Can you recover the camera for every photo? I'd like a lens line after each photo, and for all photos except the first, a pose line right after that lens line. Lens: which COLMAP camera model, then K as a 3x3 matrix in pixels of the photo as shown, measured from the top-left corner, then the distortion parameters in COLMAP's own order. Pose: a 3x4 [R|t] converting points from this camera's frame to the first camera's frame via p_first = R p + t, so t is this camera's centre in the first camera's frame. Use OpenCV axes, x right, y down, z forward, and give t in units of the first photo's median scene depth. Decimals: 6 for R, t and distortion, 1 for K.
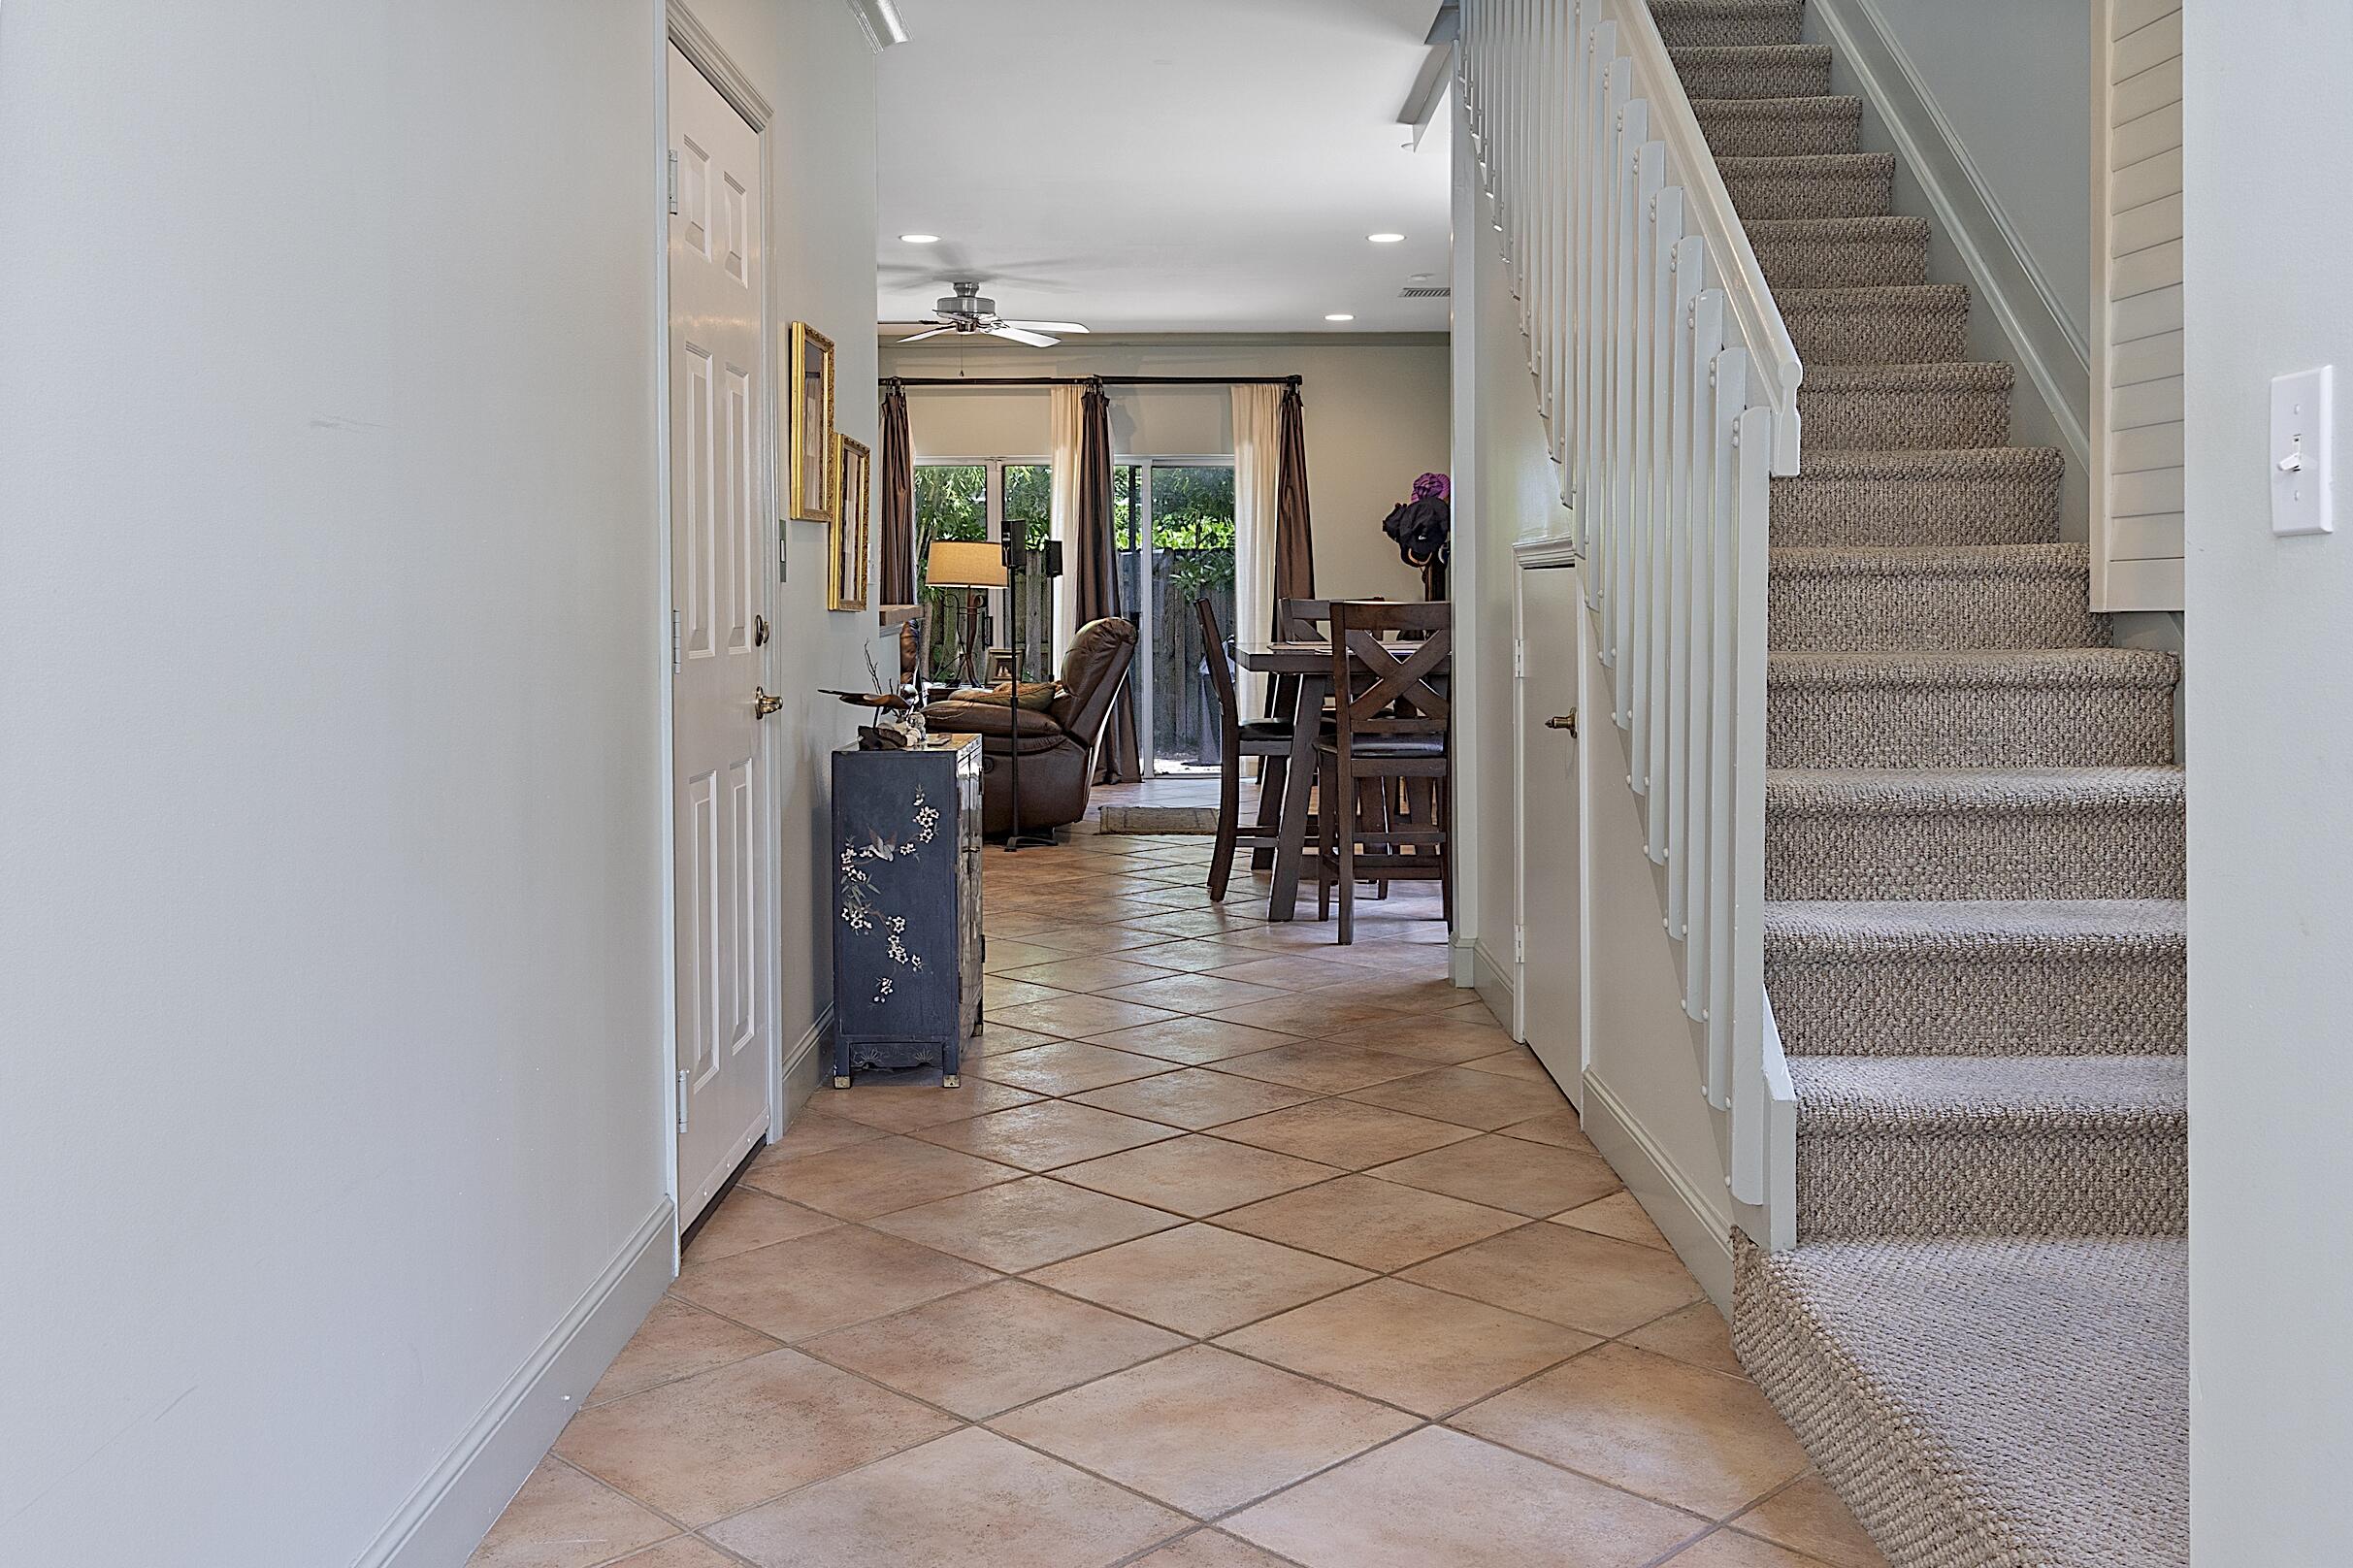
lens RADIAL K [[2149.3, 0, 1172.3], [0, 2149.3, 658.2], [0, 0, 1]] dist [0.002789, -0.008556]
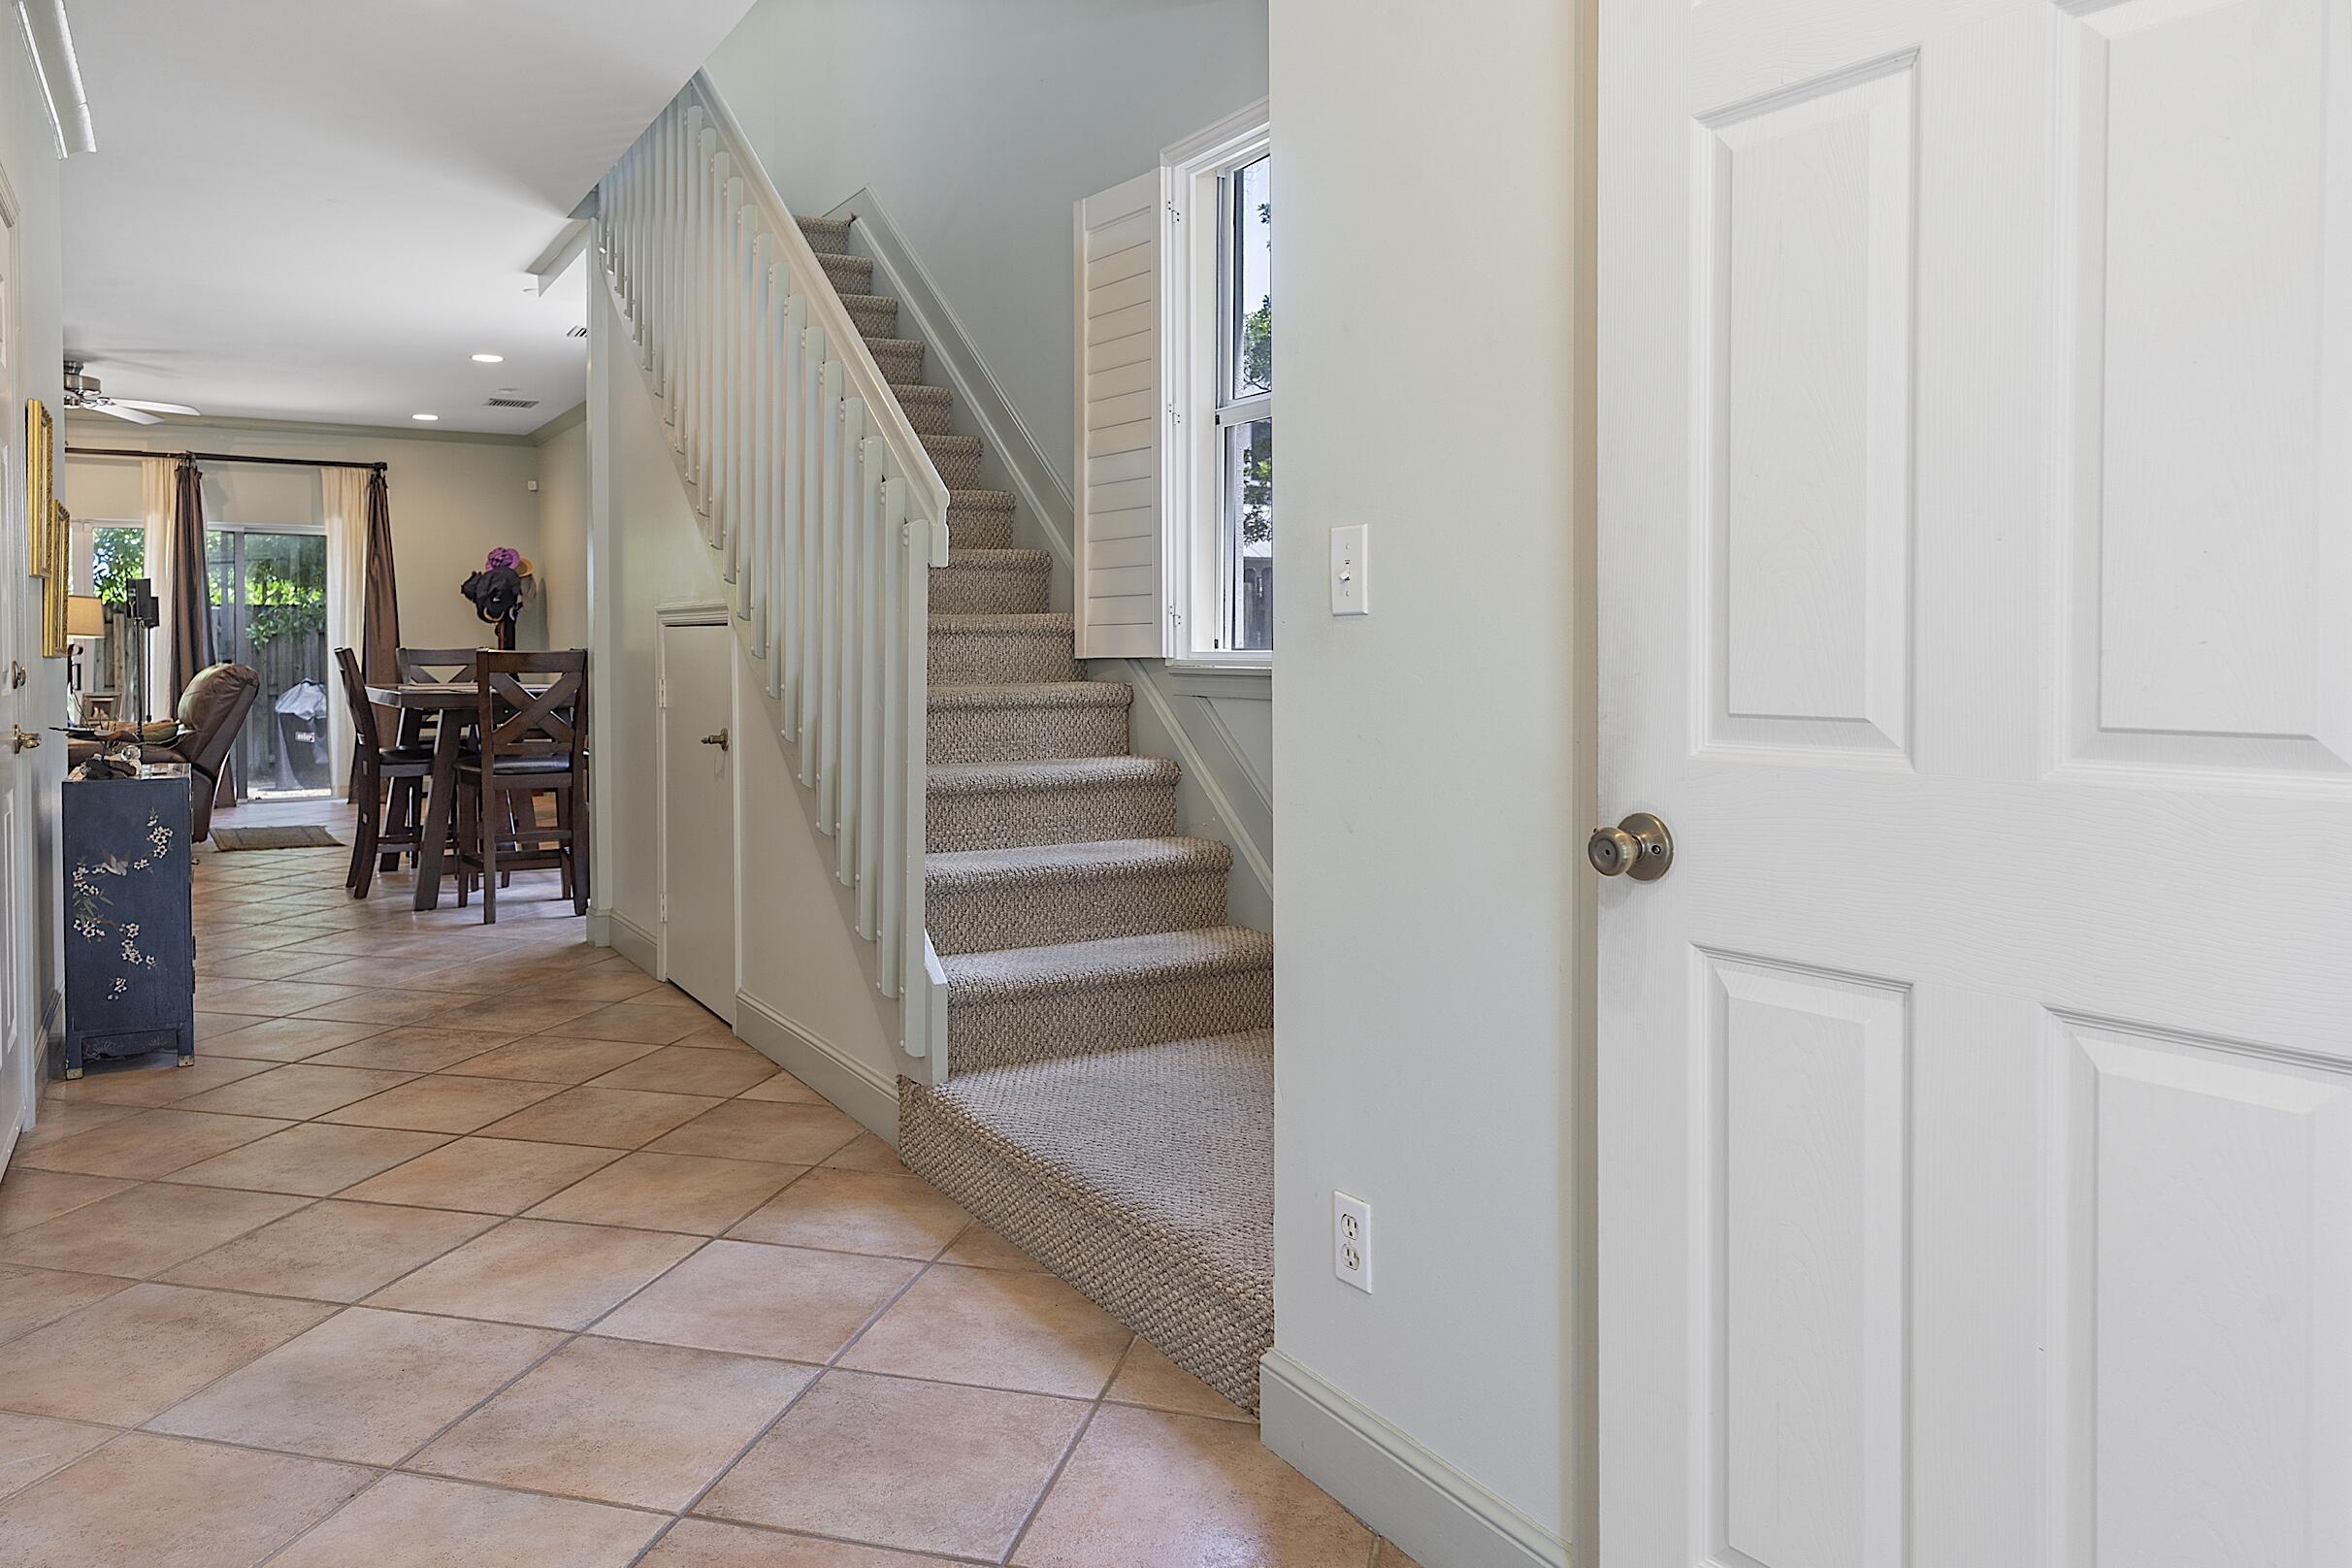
lens RADIAL K [[1645.5, 0, 1173.1], [0, 1645.5, 716.3], [0, 0, 1]] dist [-0.002814, -0.002956]
pose [[0.854700, -0.017820, 0.518816, -0.070095], [0.011155, 0.999810, 0.015964, 0.001095], [-0.519003, -0.007857, 0.854737, -0.026169]]
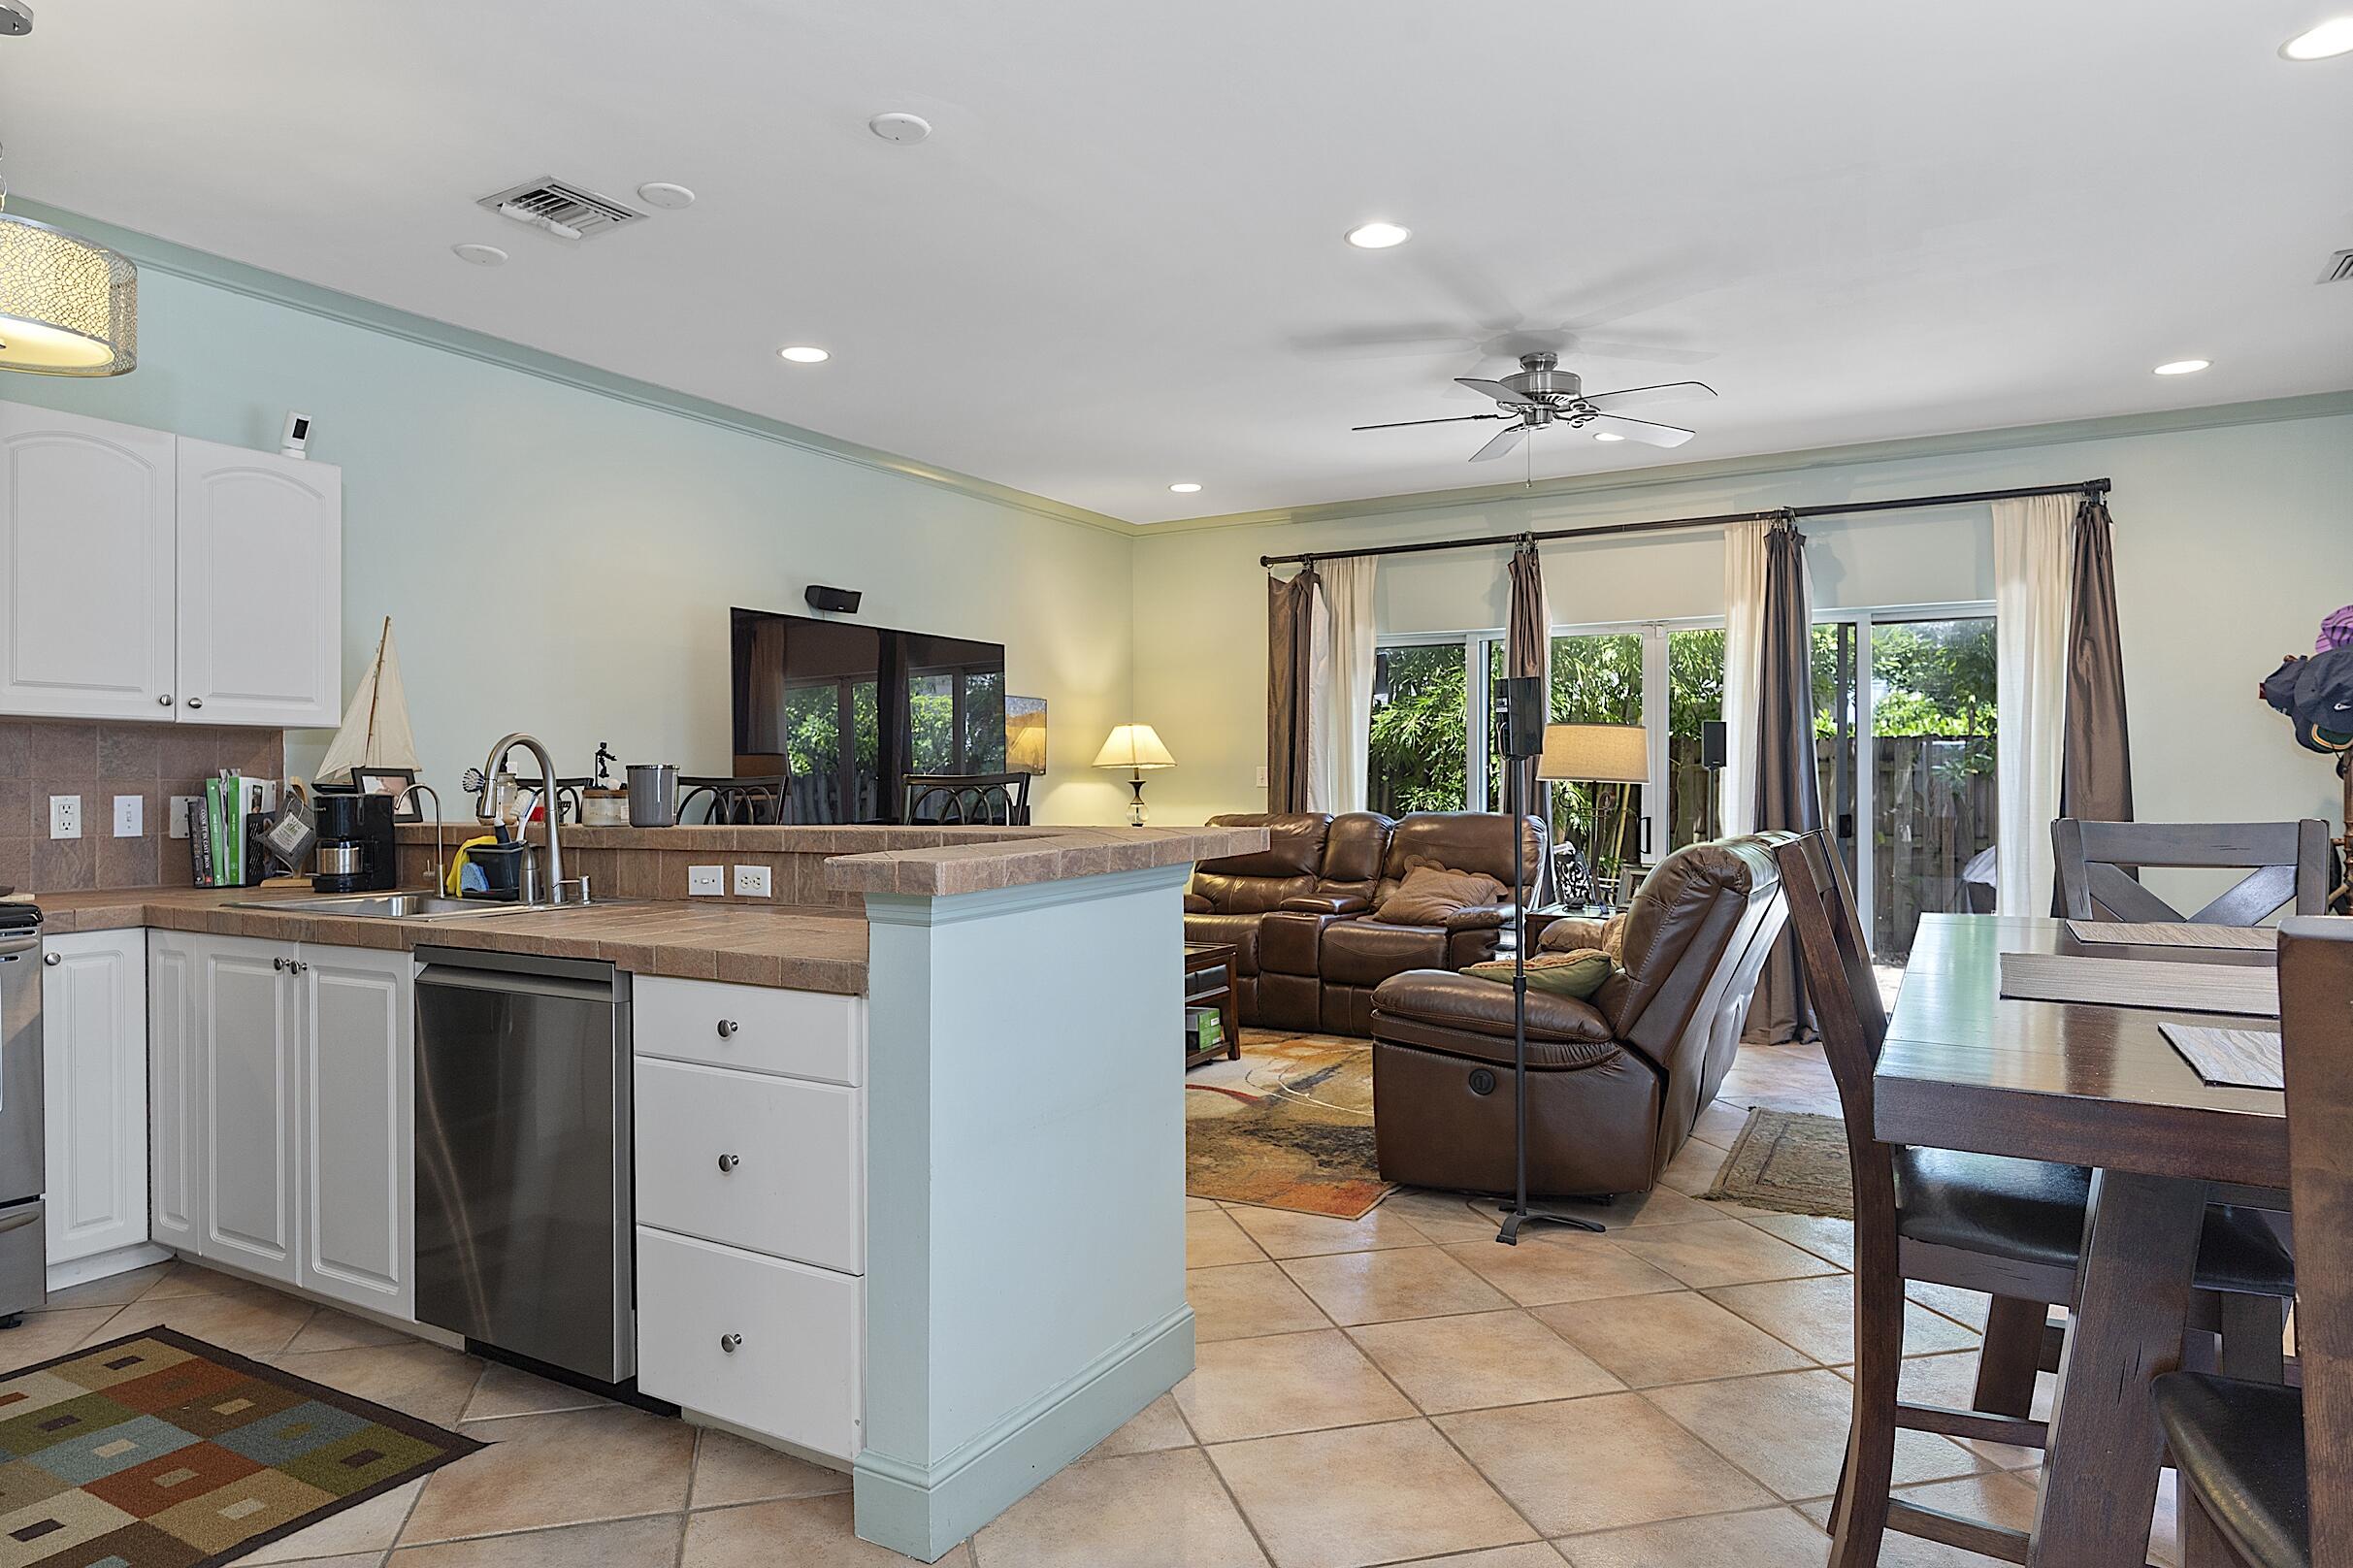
lens RADIAL K [[1433.3, 0, 1168.1], [0, 1433.3, 787.7], [0, 0, 1]] dist [0.023081, -0.000402]
pose [[0.869782, 0.005751, -0.493403, 0.043238], [-0.016172, 0.999727, -0.016856, -0.030376], [0.493171, 0.022641, 0.869638, 0.715535]]
